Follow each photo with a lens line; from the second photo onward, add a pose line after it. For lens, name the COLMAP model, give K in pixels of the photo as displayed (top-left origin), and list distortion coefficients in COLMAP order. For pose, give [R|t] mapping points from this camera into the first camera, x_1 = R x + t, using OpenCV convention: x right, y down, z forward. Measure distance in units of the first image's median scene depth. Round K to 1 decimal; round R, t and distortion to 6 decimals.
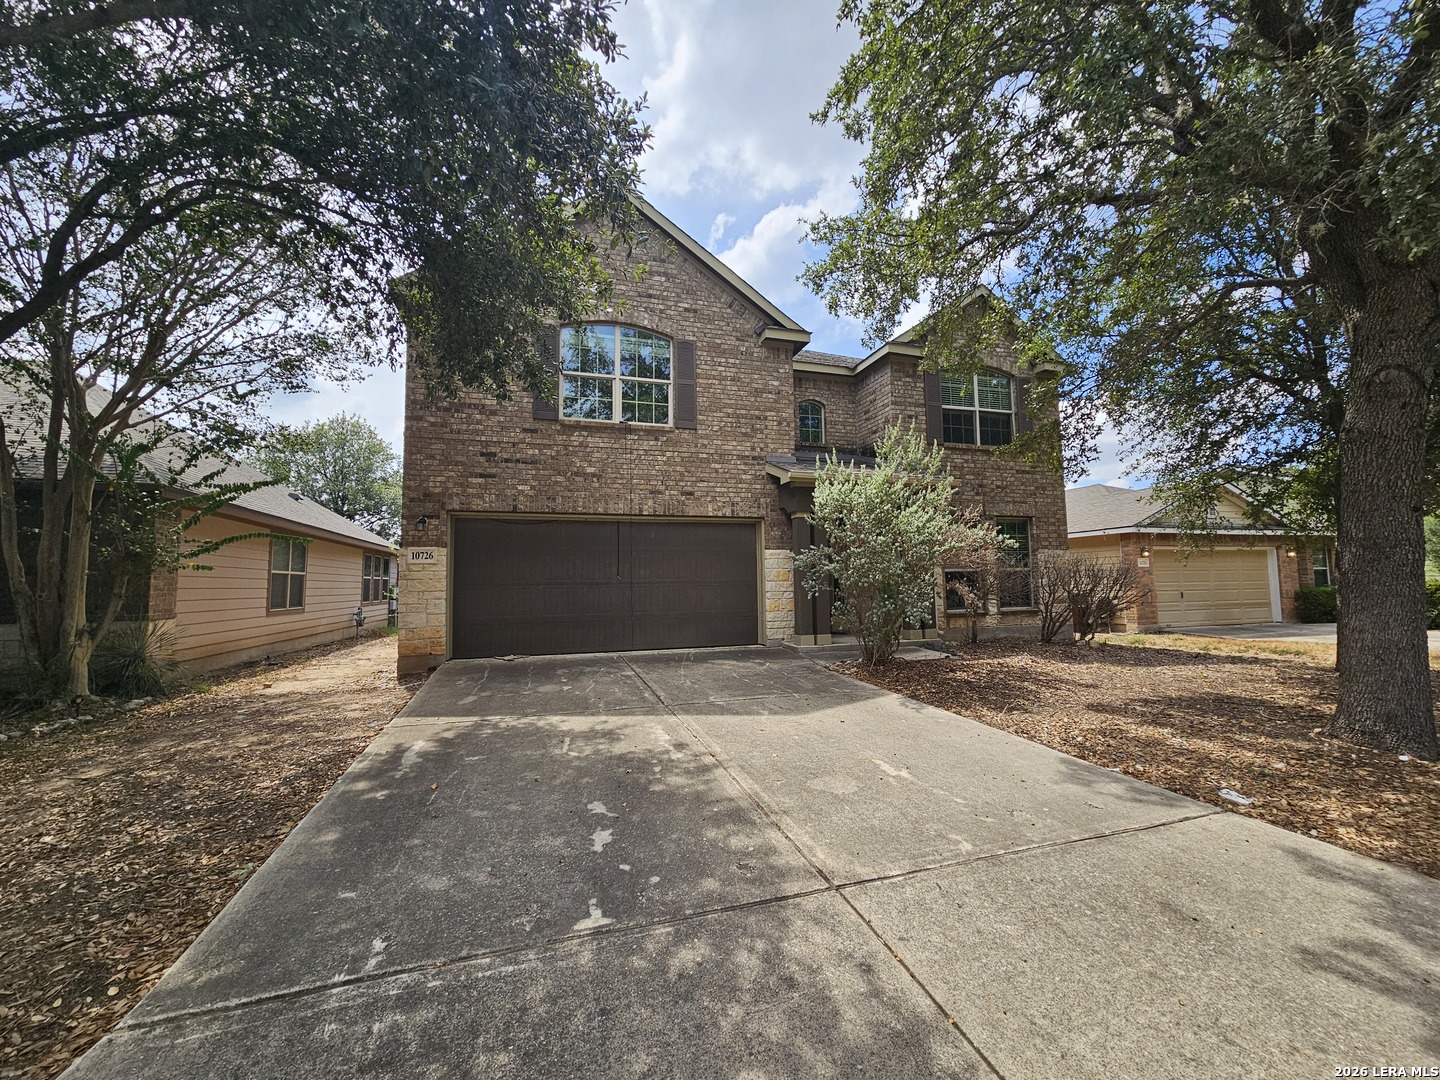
lens RADIAL K [[588.1, 0, 729.4], [0, 588.1, 539.7], [0, 0, 1]] dist [0.000150, 0.000006]
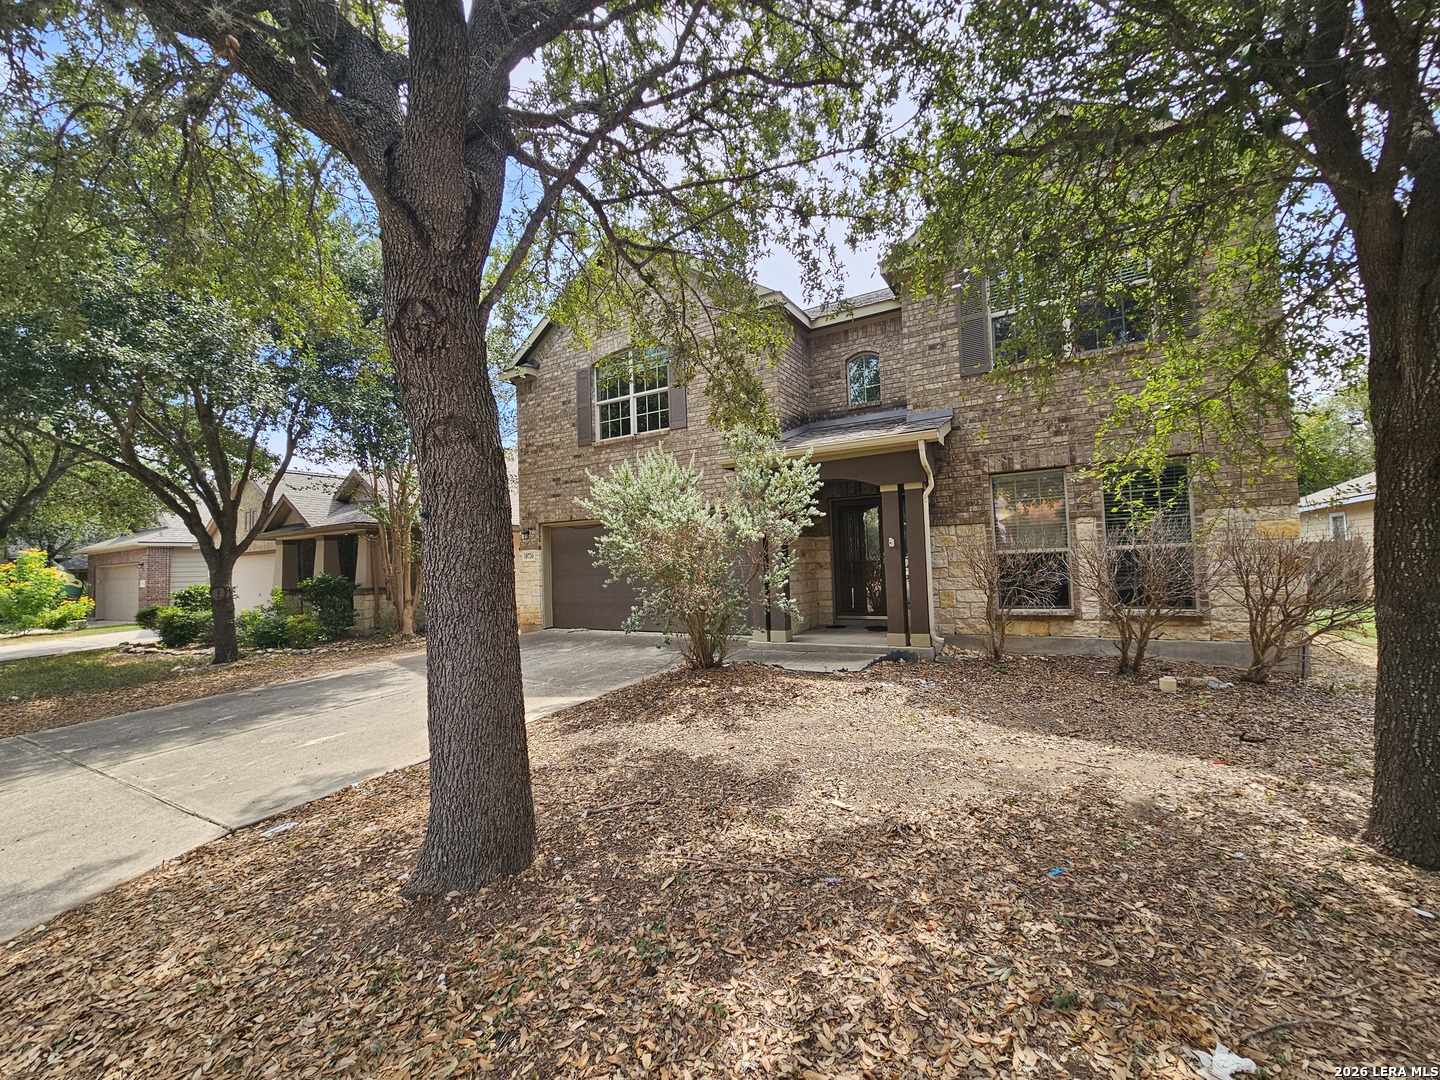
lens RADIAL K [[588.1, 0, 729.4], [0, 588.1, 539.7], [0, 0, 1]] dist [0.000150, 0.000006]
pose [[0.673952, -0.037718, -0.737812, 1.902263], [0.080900, 0.996458, 0.022958, -0.013609], [0.734332, -0.075161, 0.674616, 0.823677]]
